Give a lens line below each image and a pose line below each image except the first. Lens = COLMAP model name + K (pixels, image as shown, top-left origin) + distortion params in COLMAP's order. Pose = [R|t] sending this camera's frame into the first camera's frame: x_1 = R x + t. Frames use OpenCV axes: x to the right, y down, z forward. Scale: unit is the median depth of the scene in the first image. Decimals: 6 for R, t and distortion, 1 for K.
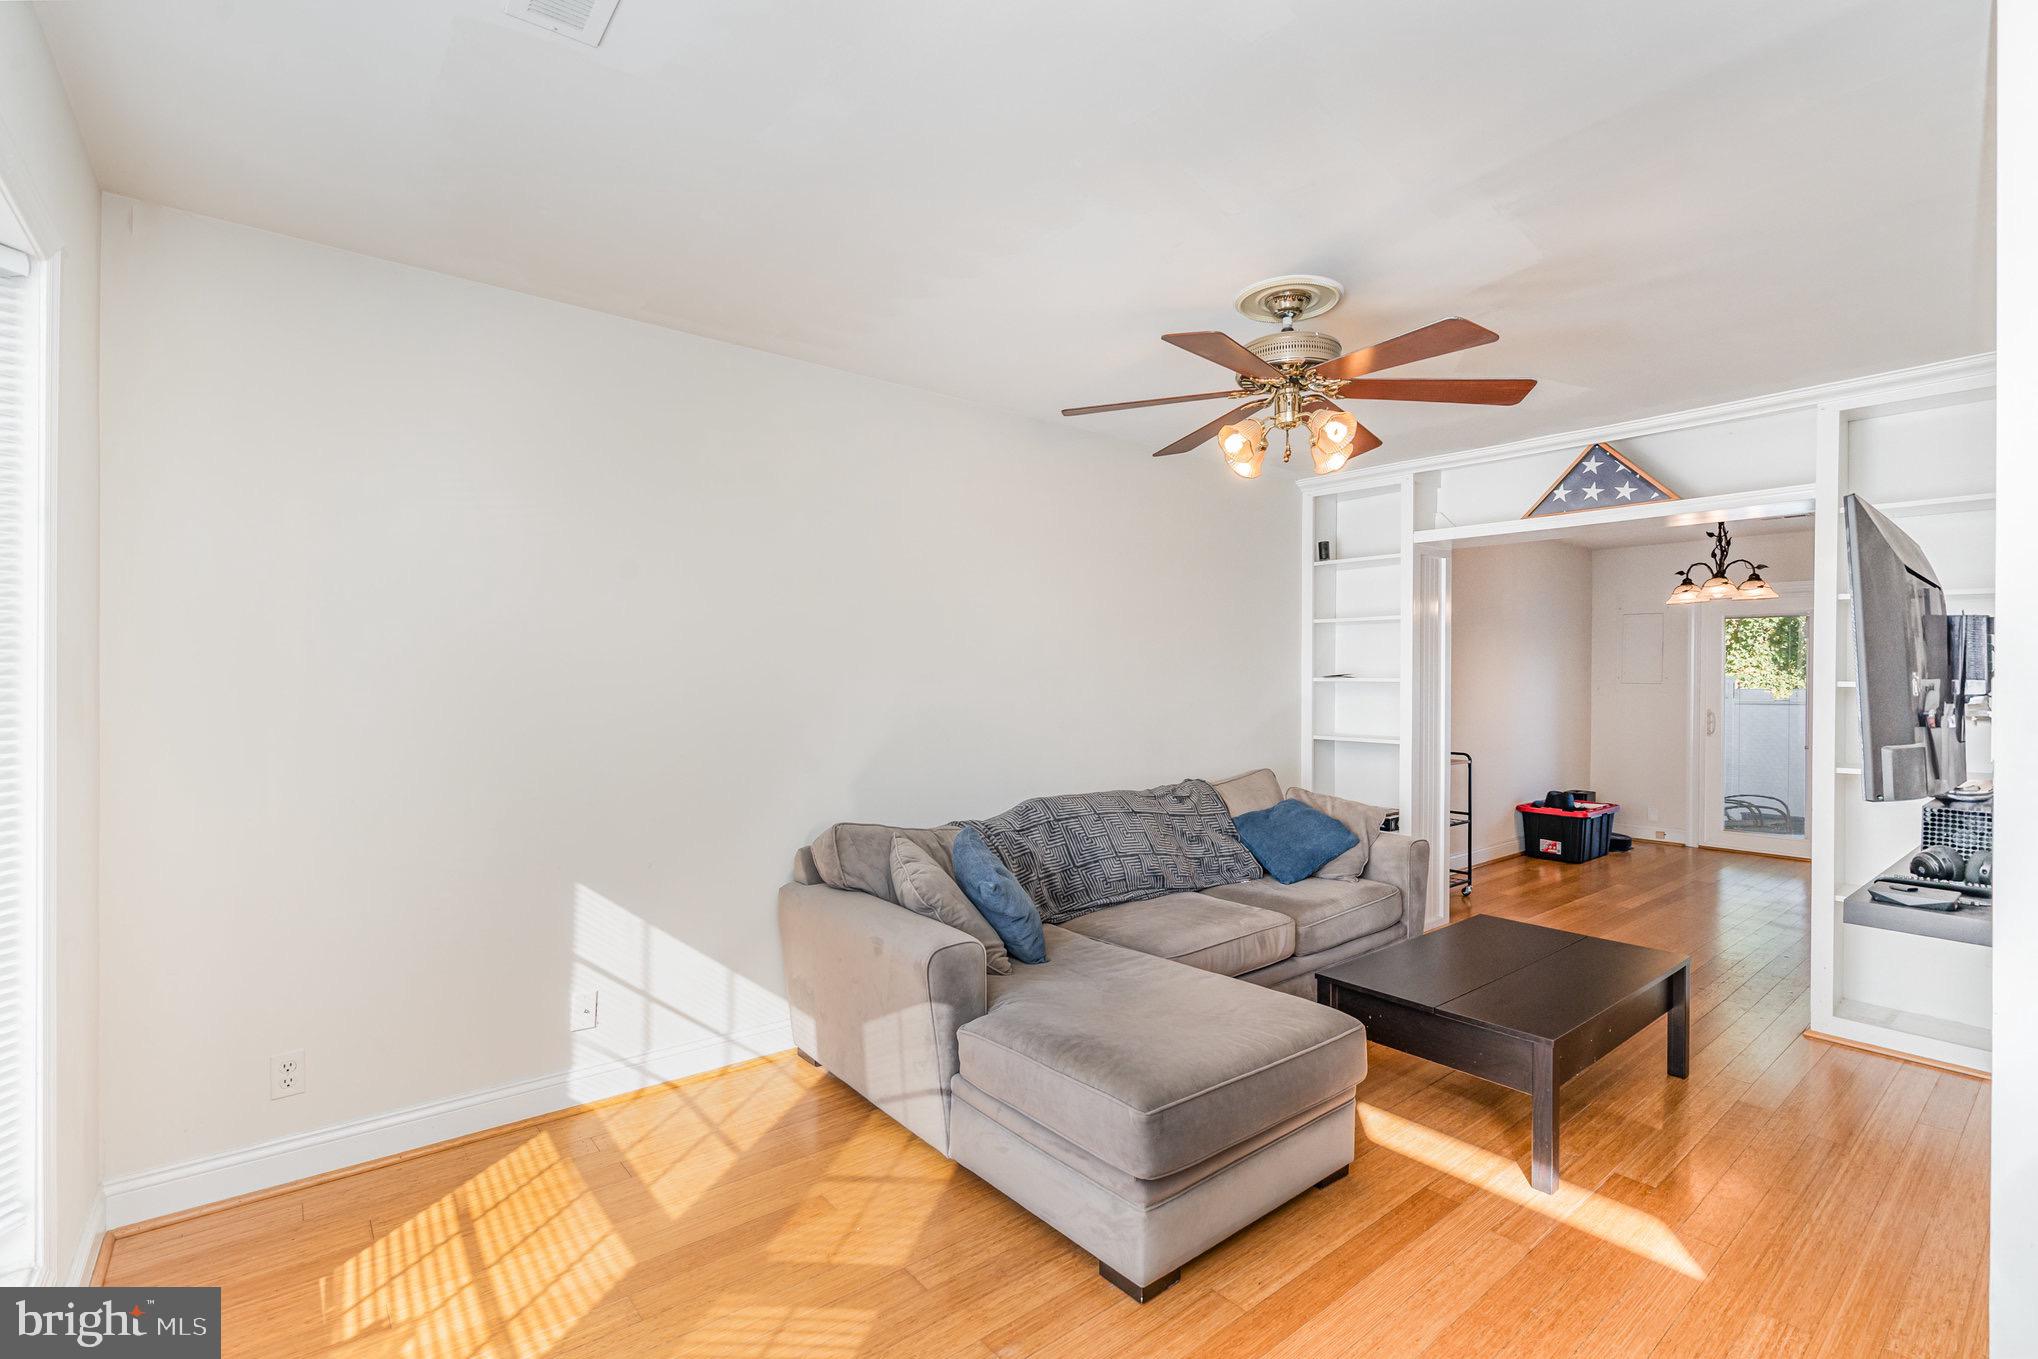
lens RADIAL K [[917.3, 0, 1019.0], [0, 917.3, 679.5], [0, 0, 1]] dist [-0.001246, 0.000047]
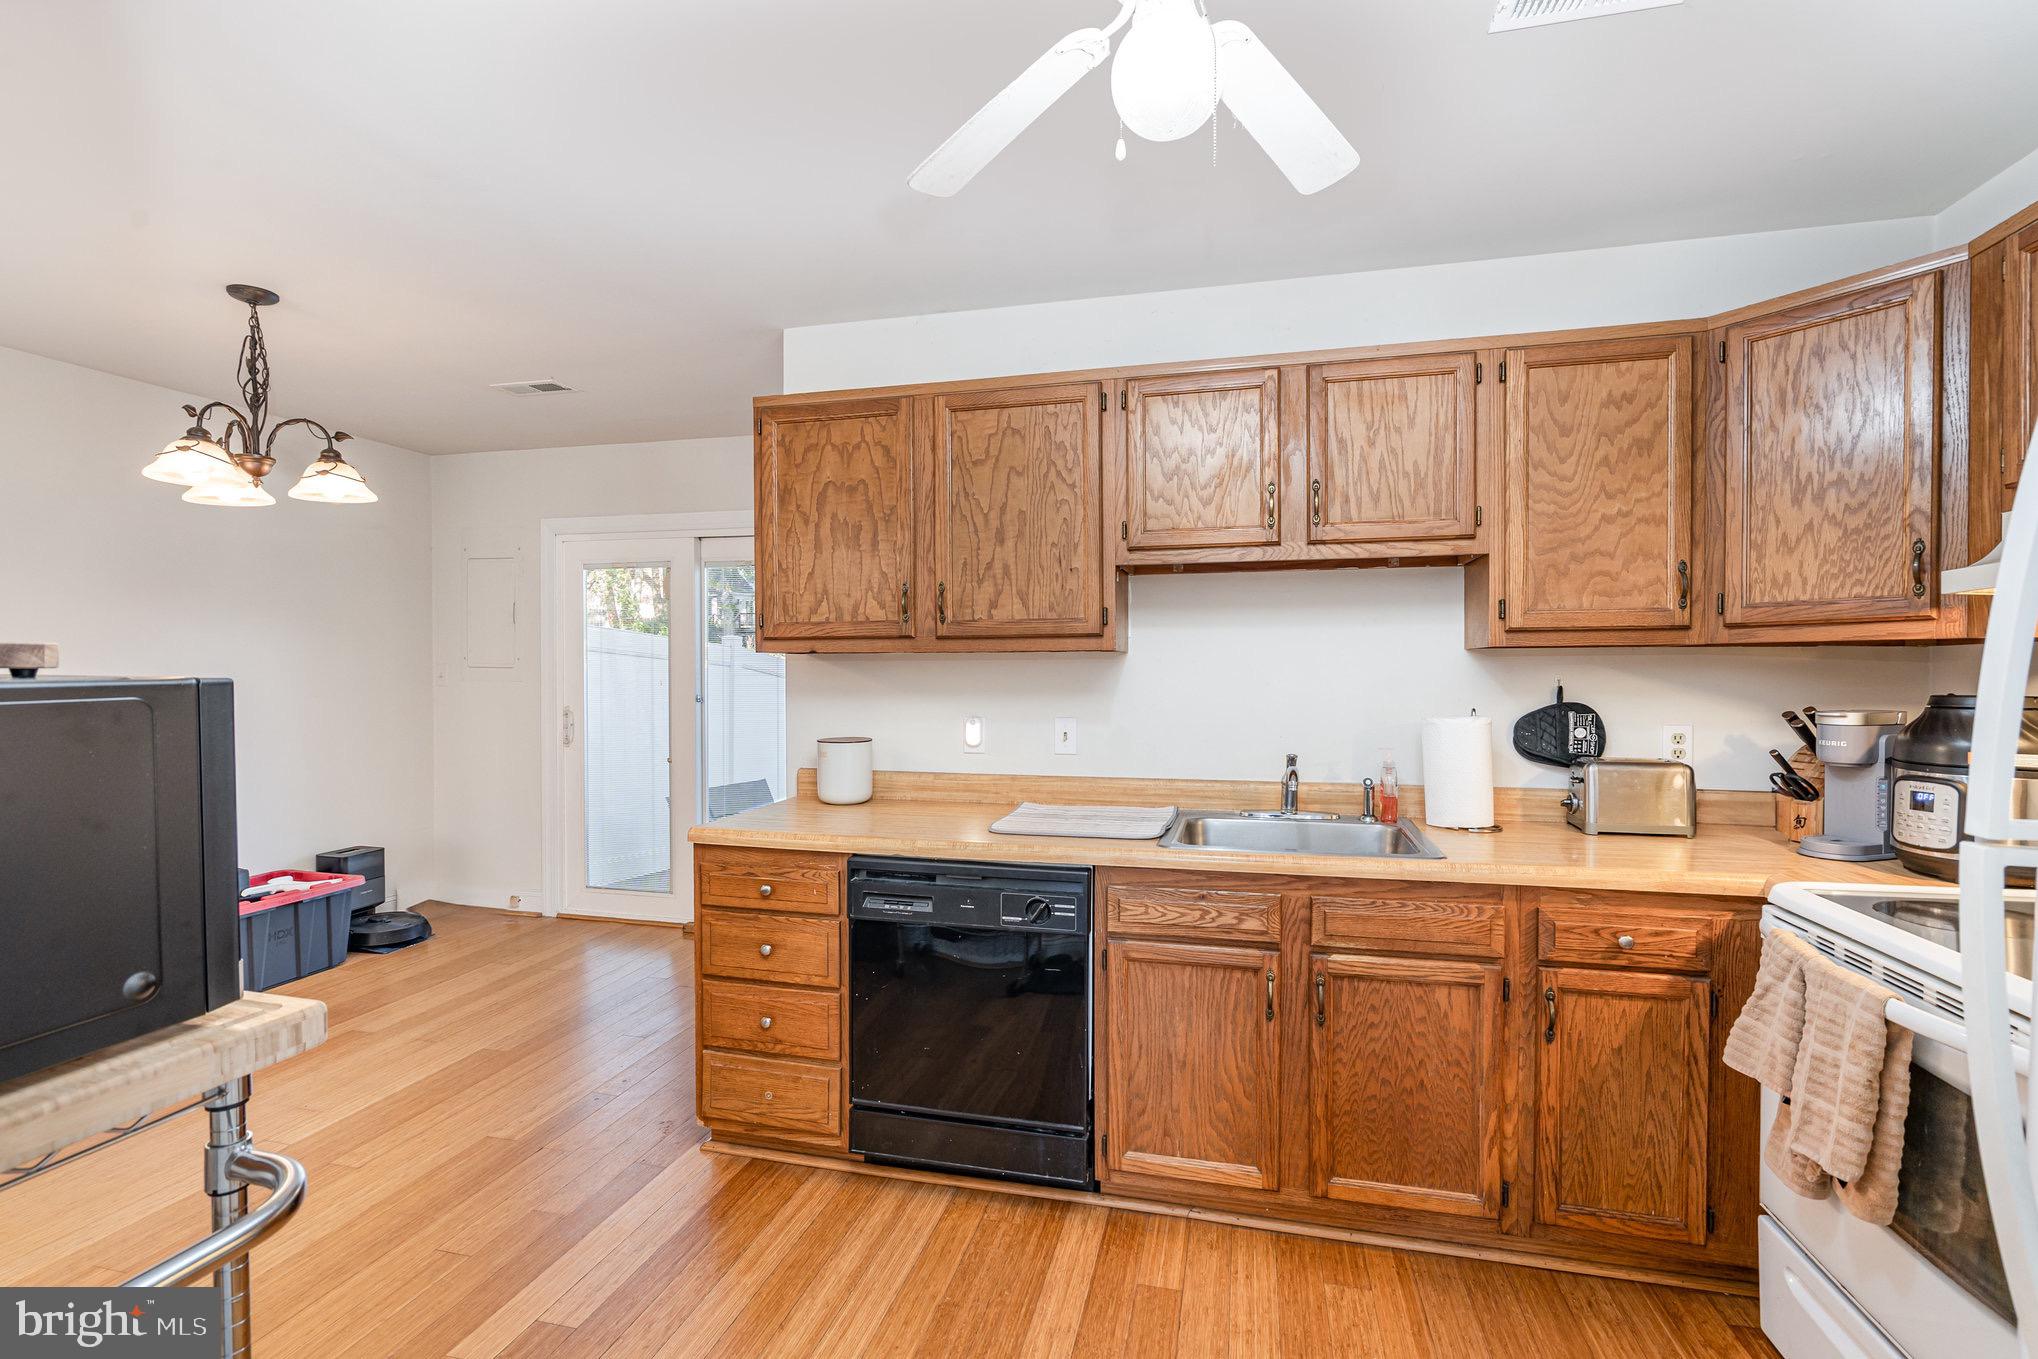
lens RADIAL K [[909.0, 0, 1024.9], [0, 909.0, 670.4], [0, 0, 1]] dist [-0.001626, -0.000214]
pose [[0.796421, -0.007211, 0.604700, 0.666170], [0.003209, 0.999965, 0.007697, 0.003725], [-0.604734, -0.004190, 0.796416, 0.306035]]
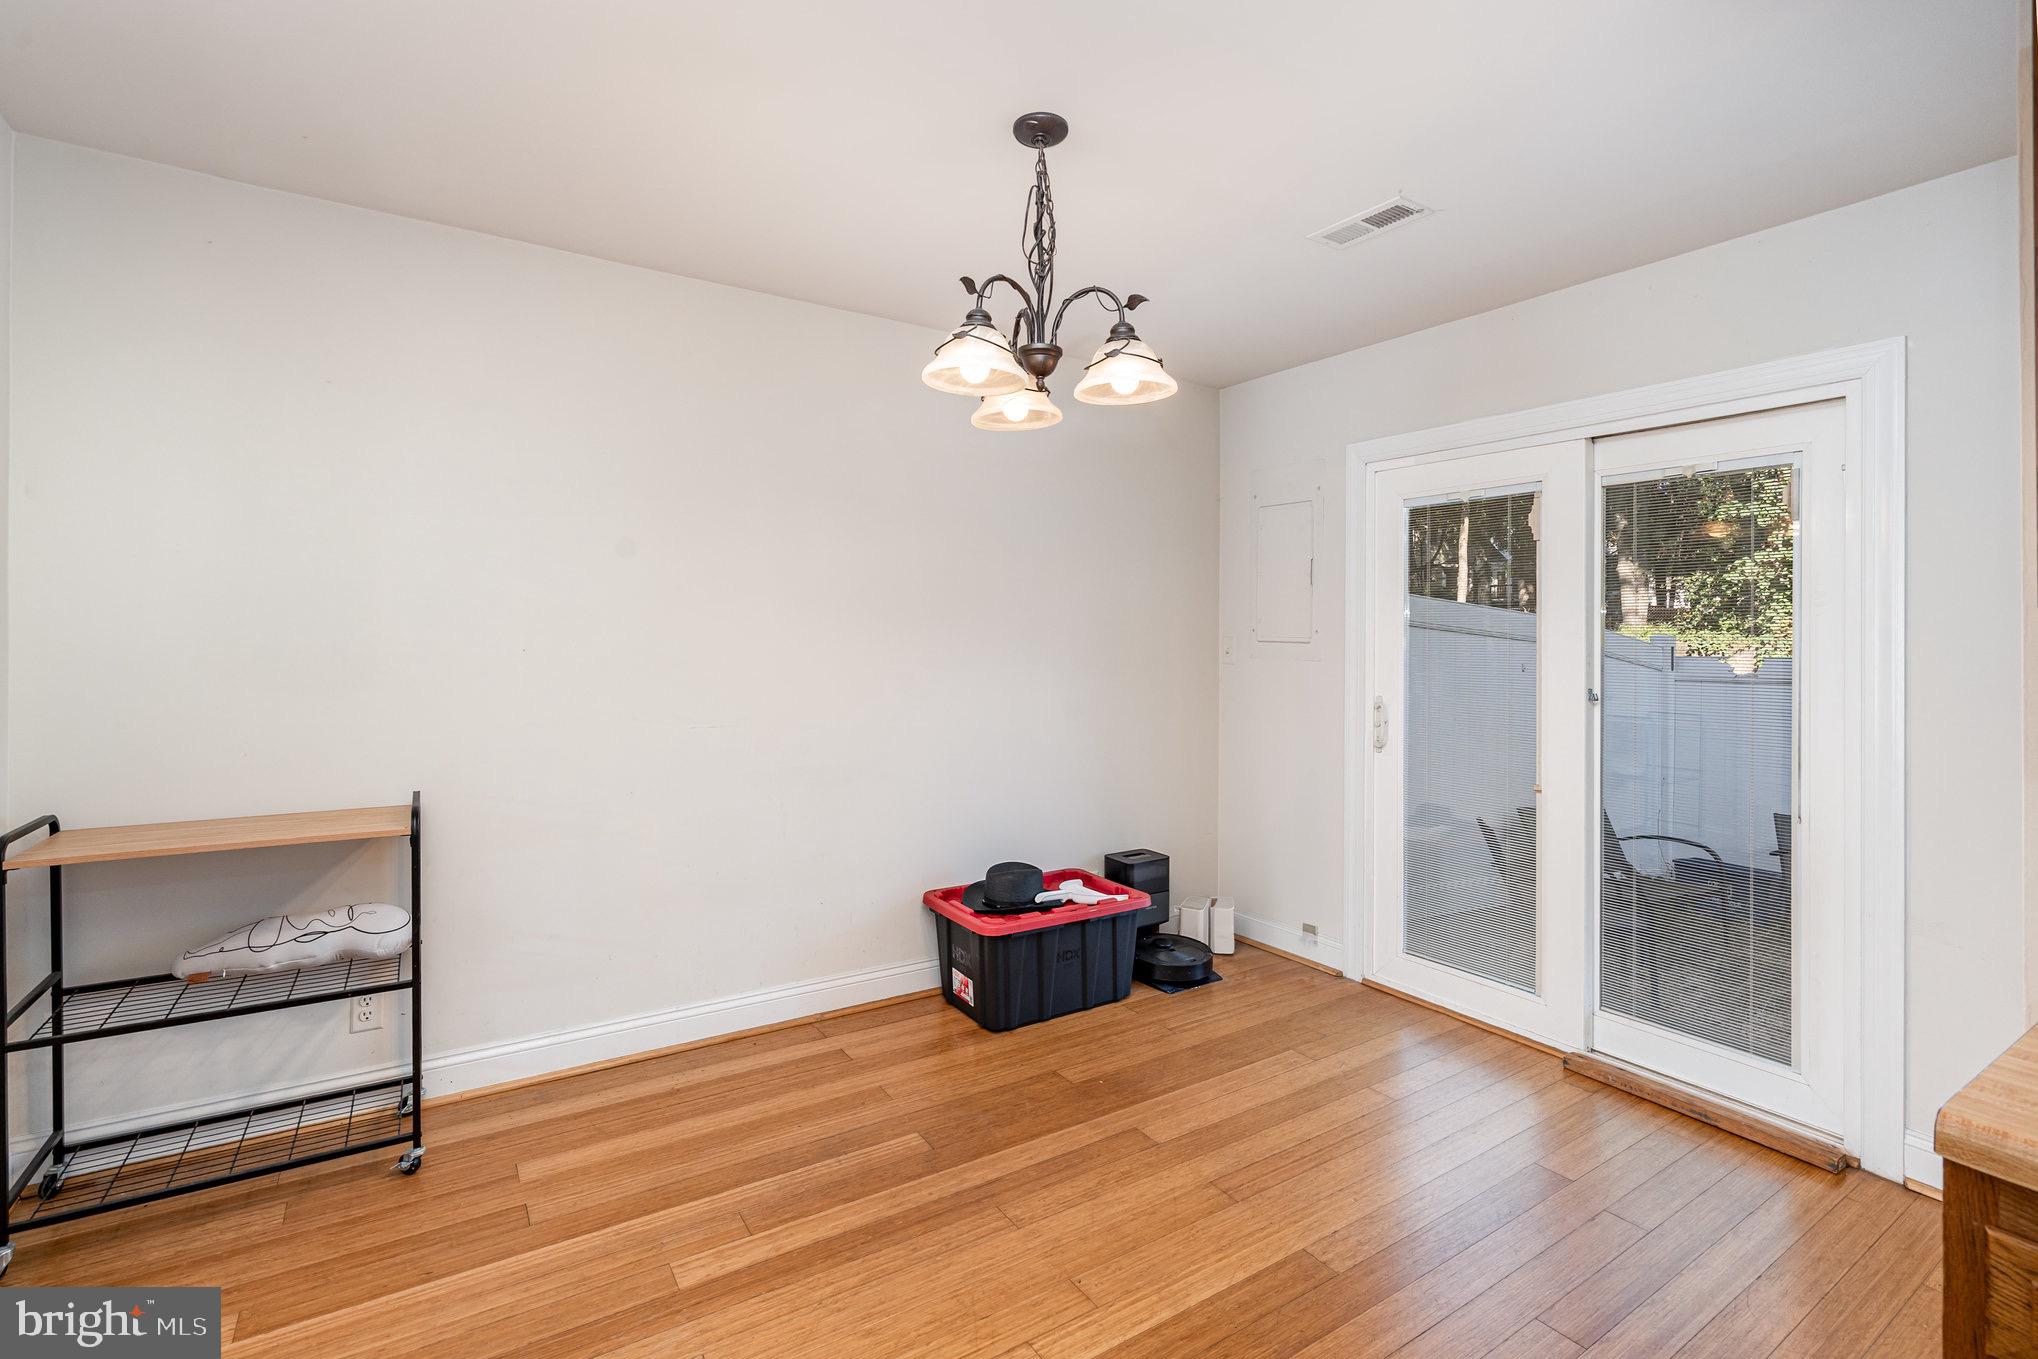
lens RADIAL K [[932.8, 0, 1024.9], [0, 932.8, 629.0], [0, 0, 1]] dist [-0.001384, -0.000071]
pose [[0.994063, 0.005576, -0.108665, 0.667107], [-0.007208, 0.999867, -0.014637, 0.006536], [0.108569, 0.015334, 0.993971, 0.531970]]
